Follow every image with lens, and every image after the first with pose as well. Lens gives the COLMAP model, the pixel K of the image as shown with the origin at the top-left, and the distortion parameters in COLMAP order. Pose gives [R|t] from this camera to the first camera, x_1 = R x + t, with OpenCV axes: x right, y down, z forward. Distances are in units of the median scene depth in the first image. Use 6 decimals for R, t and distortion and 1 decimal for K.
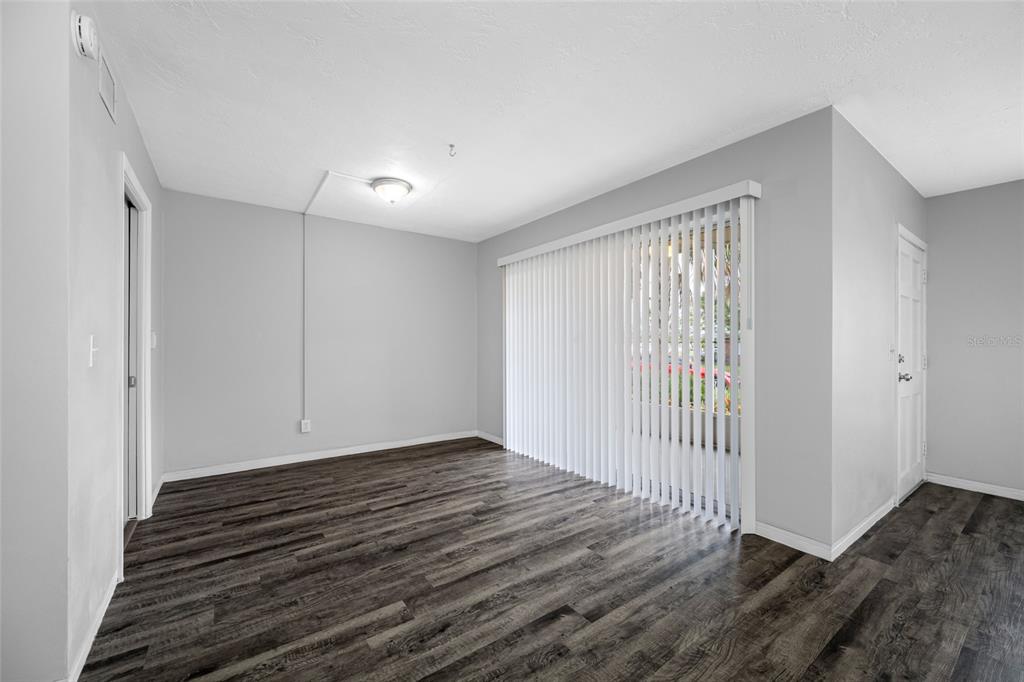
lens RADIAL K [[405.4, 0, 514.1], [0, 405.4, 342.3], [0, 0, 1]] dist [0.000582, -0.005077]
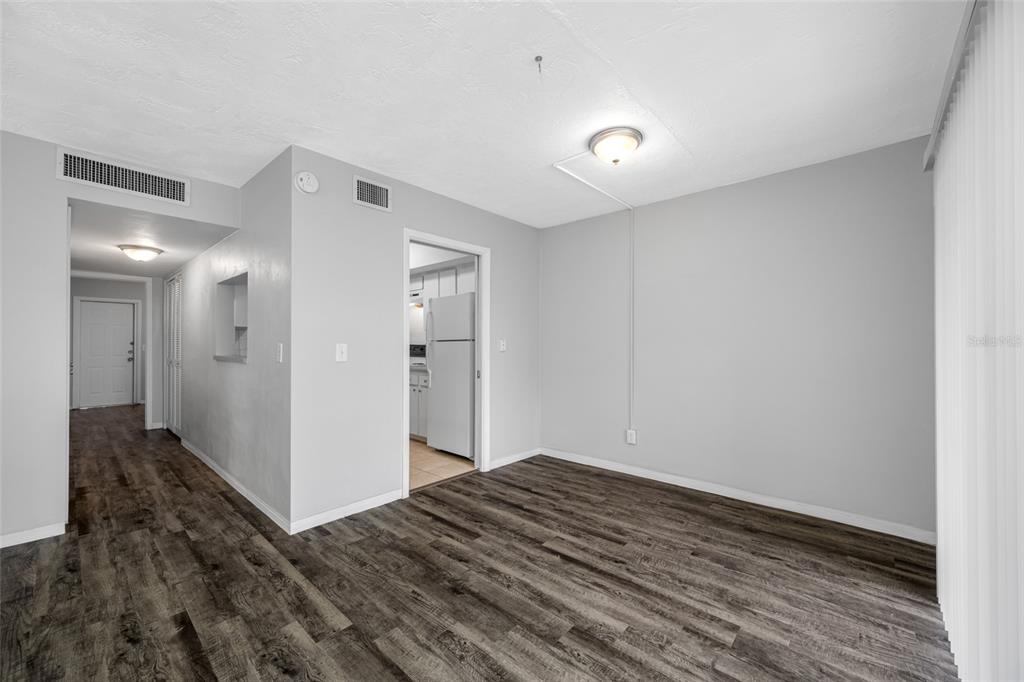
lens RADIAL K [[405.4, 0, 514.1], [0, 405.4, 342.3], [0, 0, 1]] dist [0.000582, -0.005077]
pose [[0.210592, -0.010916, -0.977513, 0.462360], [0.002004, 0.999940, -0.010734, 0.001418], [0.977572, 0.000302, 0.210601, 0.753689]]
